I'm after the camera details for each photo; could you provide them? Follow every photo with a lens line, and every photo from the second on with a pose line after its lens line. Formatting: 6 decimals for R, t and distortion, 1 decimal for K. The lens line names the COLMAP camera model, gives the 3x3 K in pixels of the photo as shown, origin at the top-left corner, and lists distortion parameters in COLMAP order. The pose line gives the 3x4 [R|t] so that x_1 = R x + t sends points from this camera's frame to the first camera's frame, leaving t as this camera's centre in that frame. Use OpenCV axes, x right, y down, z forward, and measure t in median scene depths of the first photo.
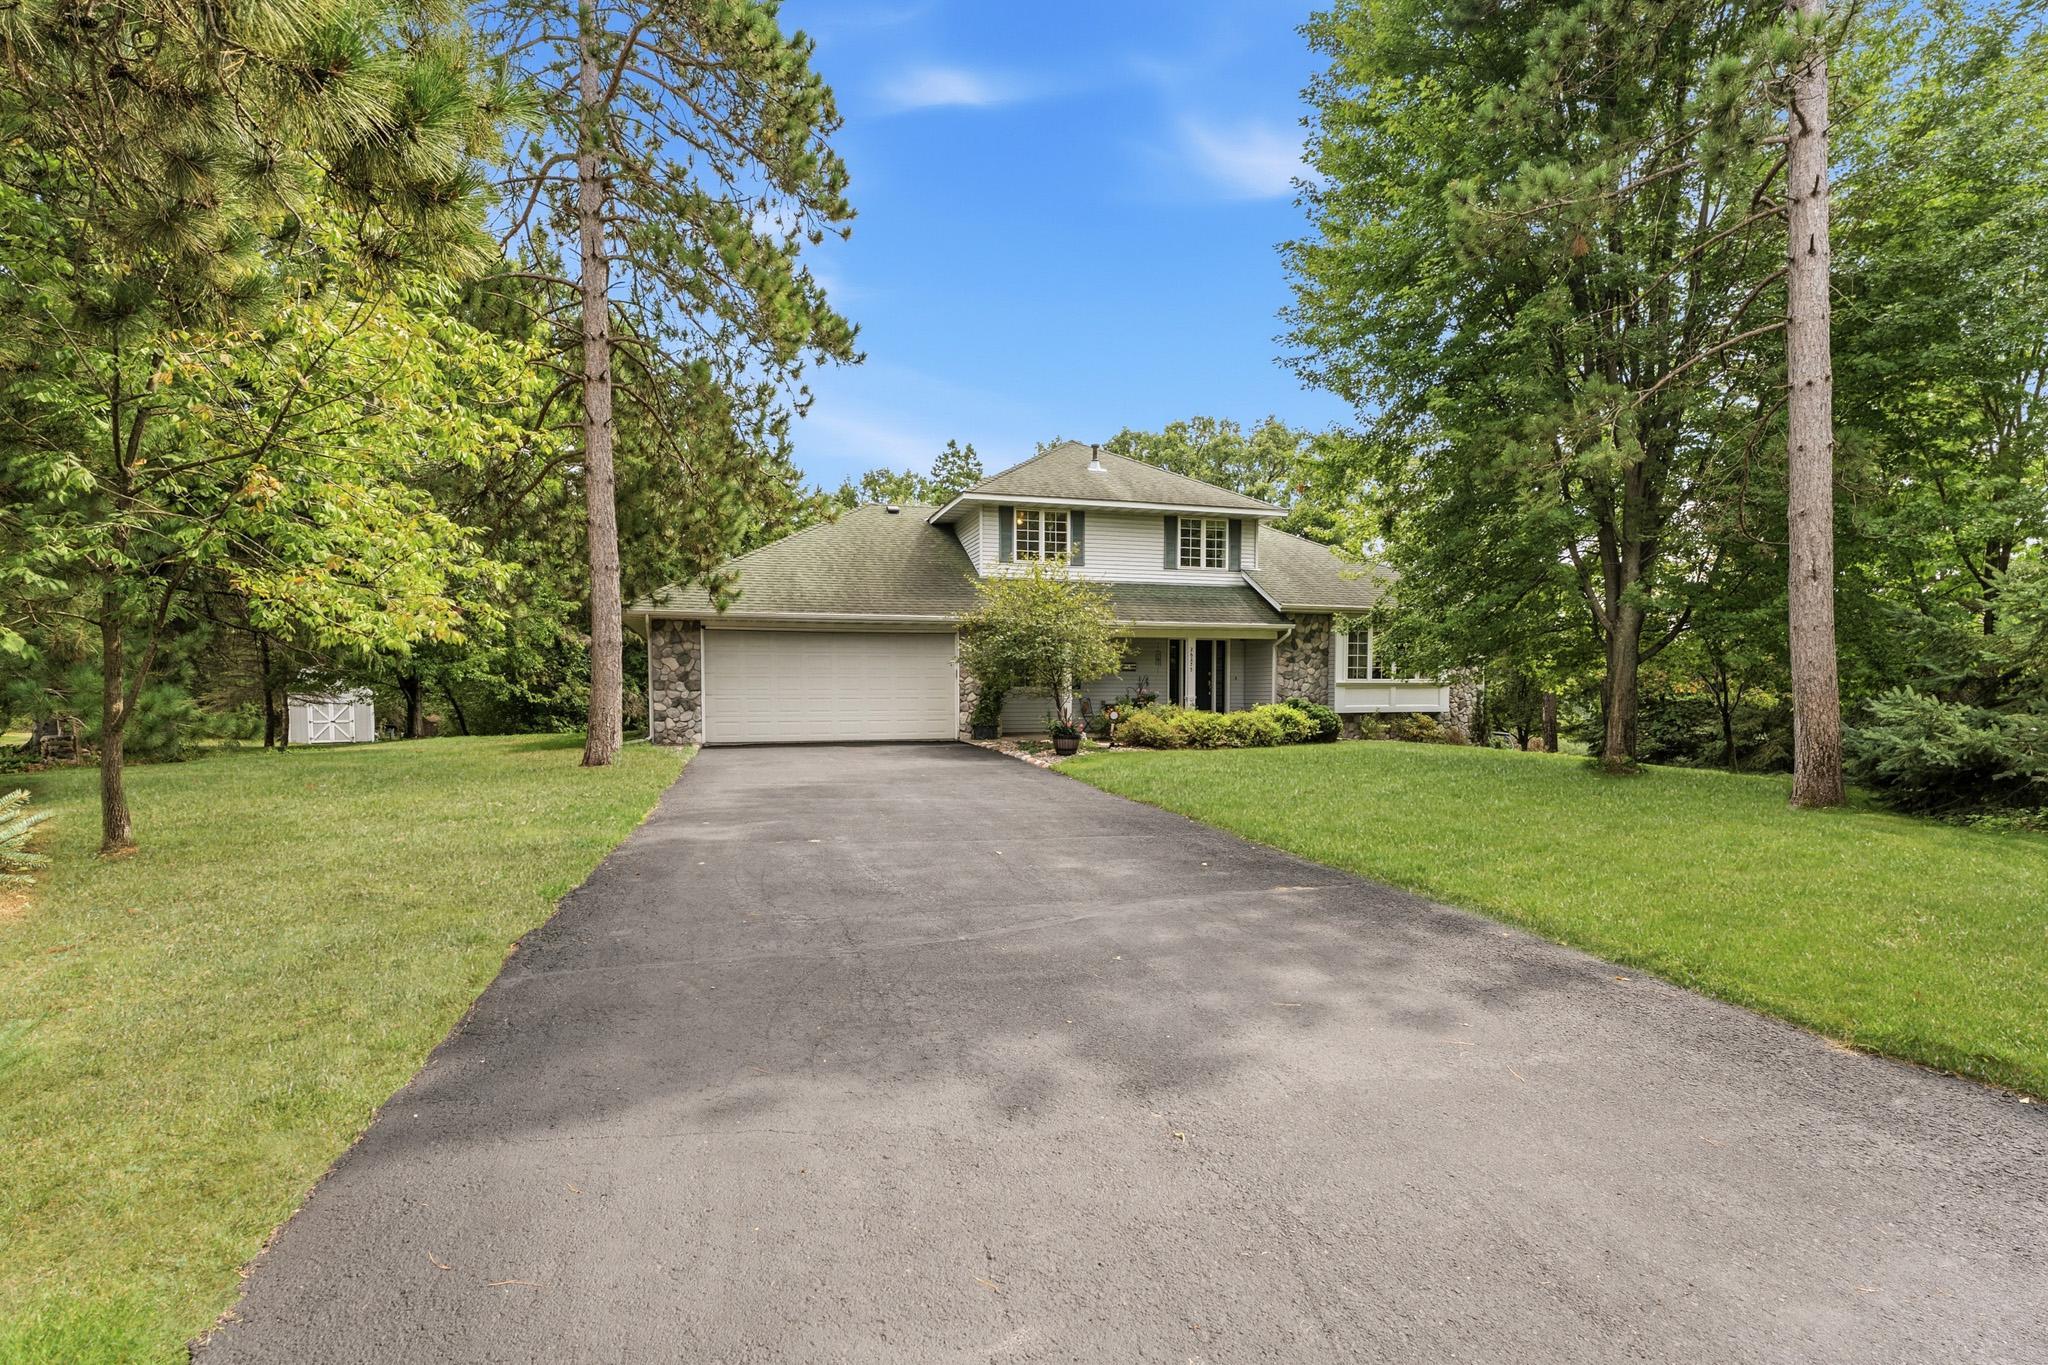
lens RADIAL K [[852.7, 0, 1017.8], [0, 852.7, 694.9], [0, 0, 1]] dist [0.000205, -0.000285]
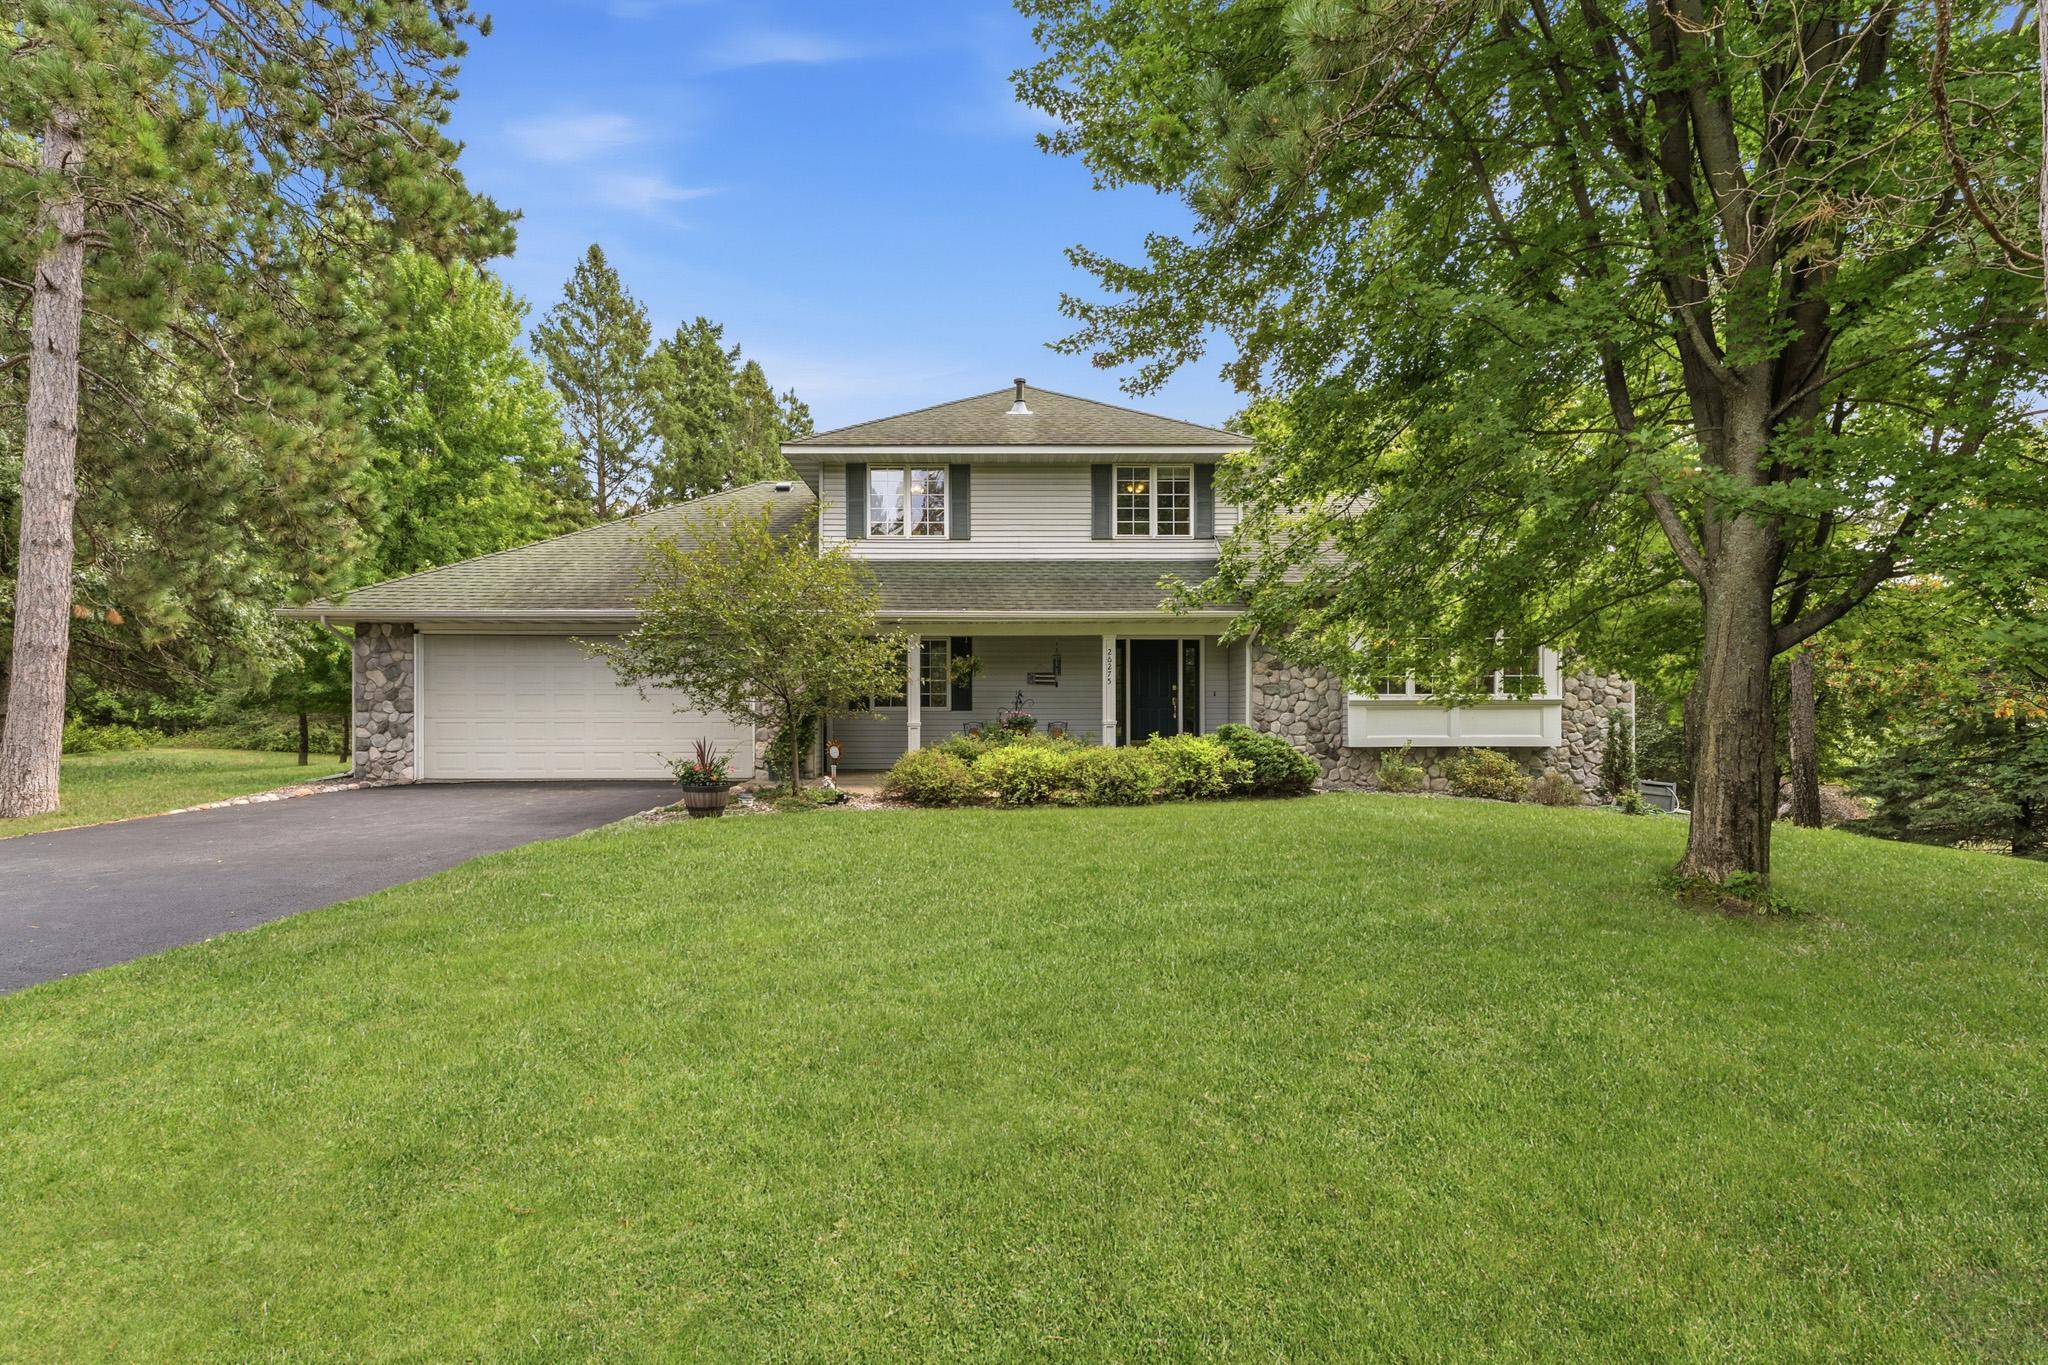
lens RADIAL K [[852.7, 0, 1017.8], [0, 852.7, 694.9], [0, 0, 1]] dist [0.000205, -0.000285]
pose [[0.965795, -0.005148, -0.259254, 0.302605], [-0.001450, 0.999680, -0.025252, -0.001661], [0.259301, 0.024764, 0.965479, 0.316136]]
